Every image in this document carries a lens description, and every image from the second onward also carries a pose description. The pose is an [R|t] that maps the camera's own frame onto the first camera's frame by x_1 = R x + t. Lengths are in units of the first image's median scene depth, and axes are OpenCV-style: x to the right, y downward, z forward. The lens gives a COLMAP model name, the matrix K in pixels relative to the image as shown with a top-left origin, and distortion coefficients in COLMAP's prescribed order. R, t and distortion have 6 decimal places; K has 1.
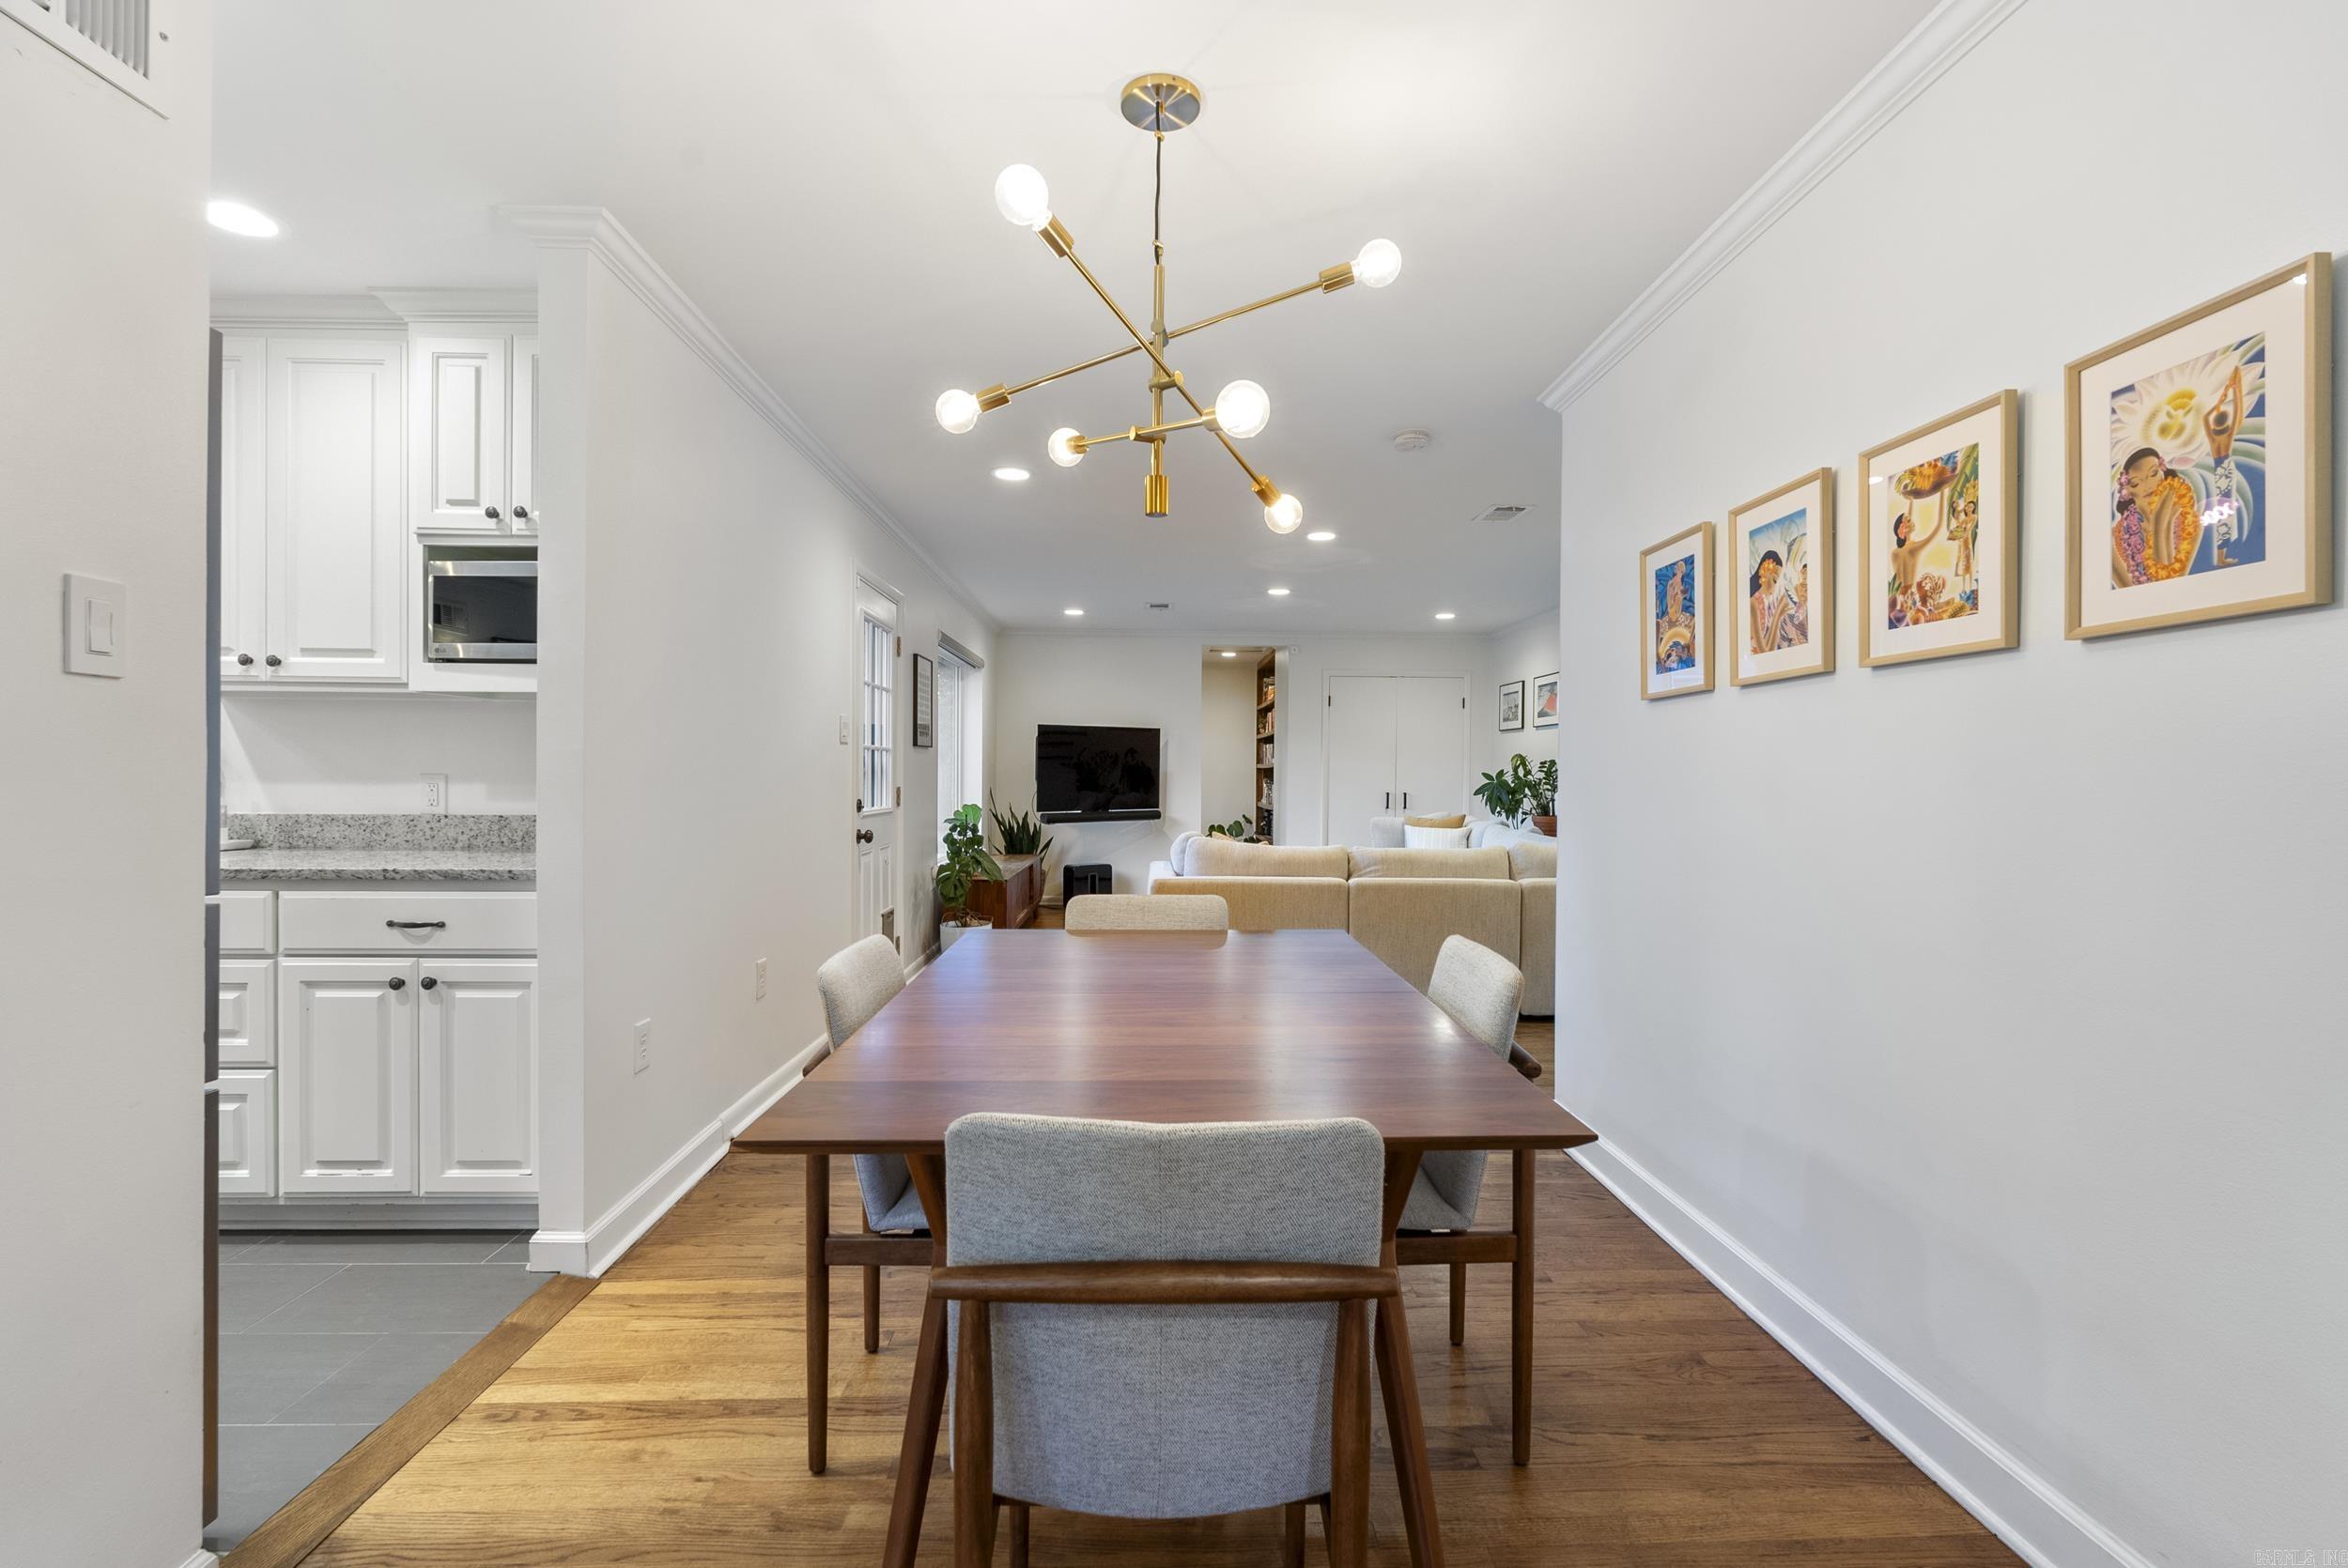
lens RADIAL K [[1032.4, 0, 1177.7], [0, 1032.4, 780.7], [0, 0, 1]] dist [-0.002066, -0.000199]
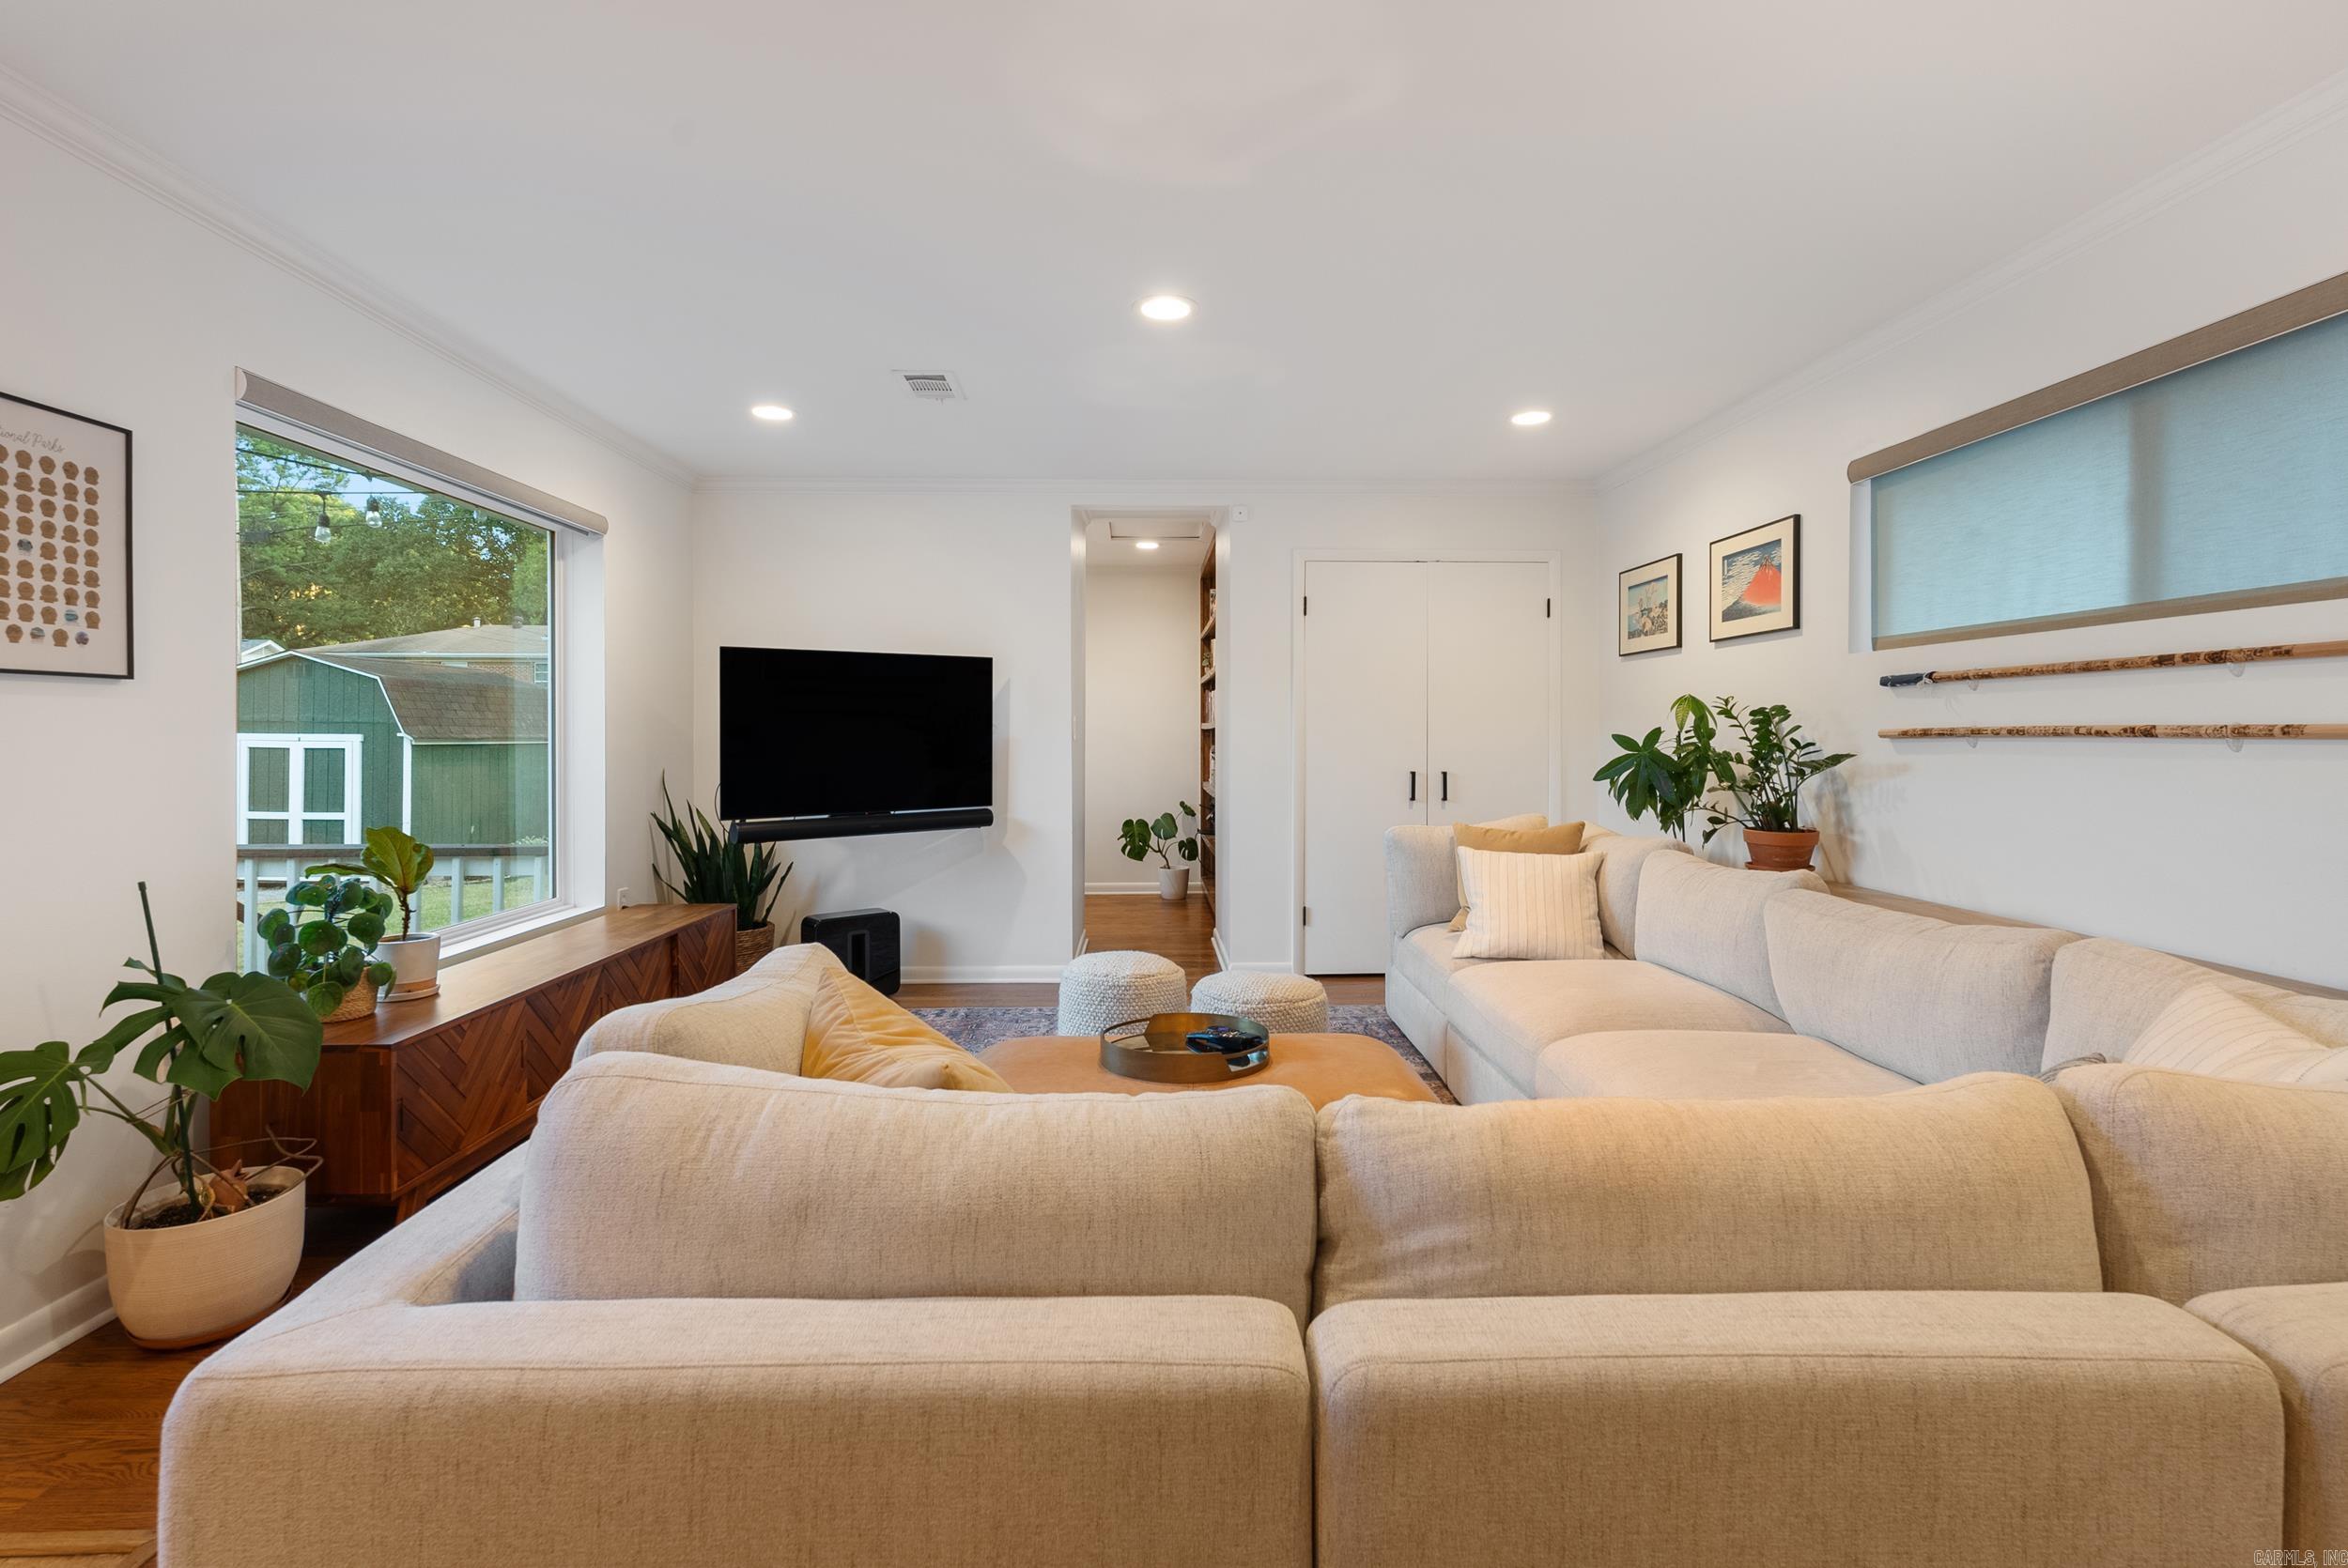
lens RADIAL K [[1065.7, 0, 1175.1], [0, 1065.7, 738.2], [0, 0, 1]] dist [-0.001432, -0.000585]
pose [[0.999954, -0.009161, 0.002757, 0.231272], [0.009172, 0.999949, -0.004172, -0.015735], [-0.002718, 0.004198, 0.999987, 1.327578]]
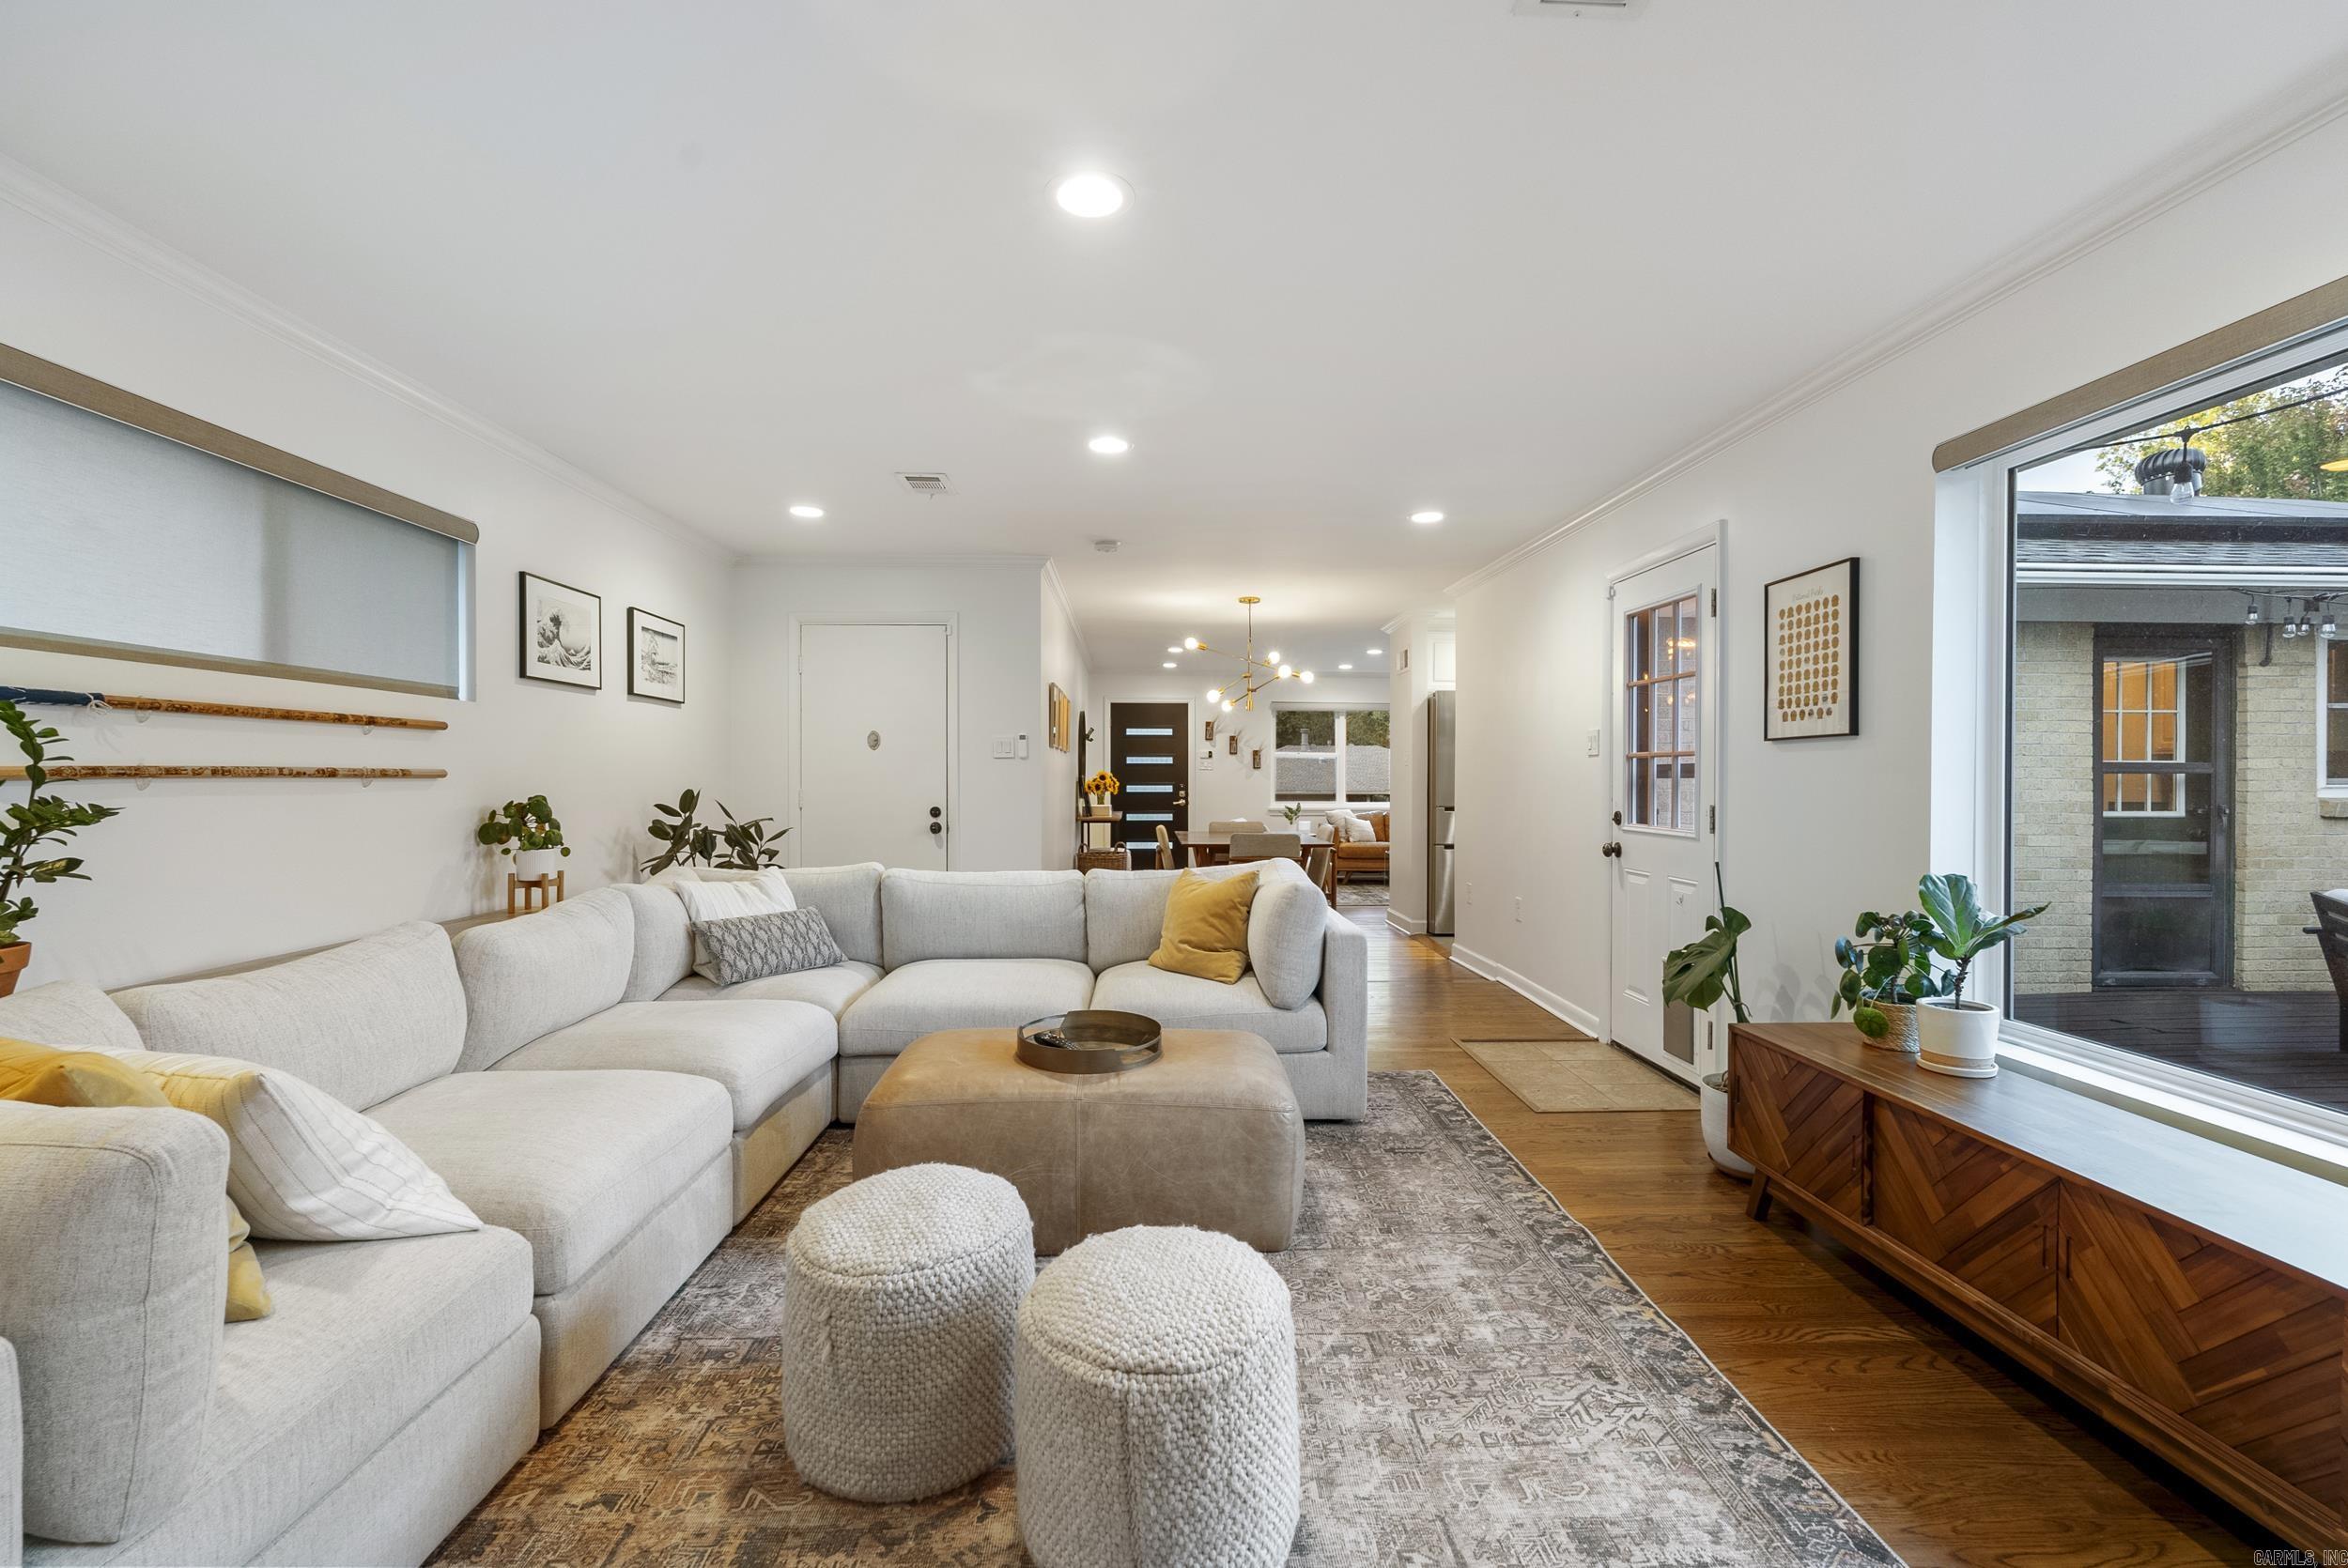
lens RADIAL K [[1034.8, 0, 1174.6], [0, 1034.8, 786.9], [0, 0, 1]] dist [-0.003801, -0.001051]
pose [[-0.999952, -0.009164, -0.003531, 0.167302], [-0.009225, 0.999800, 0.017719, -0.028377], [0.003368, 0.017751, -0.999837, 3.071980]]
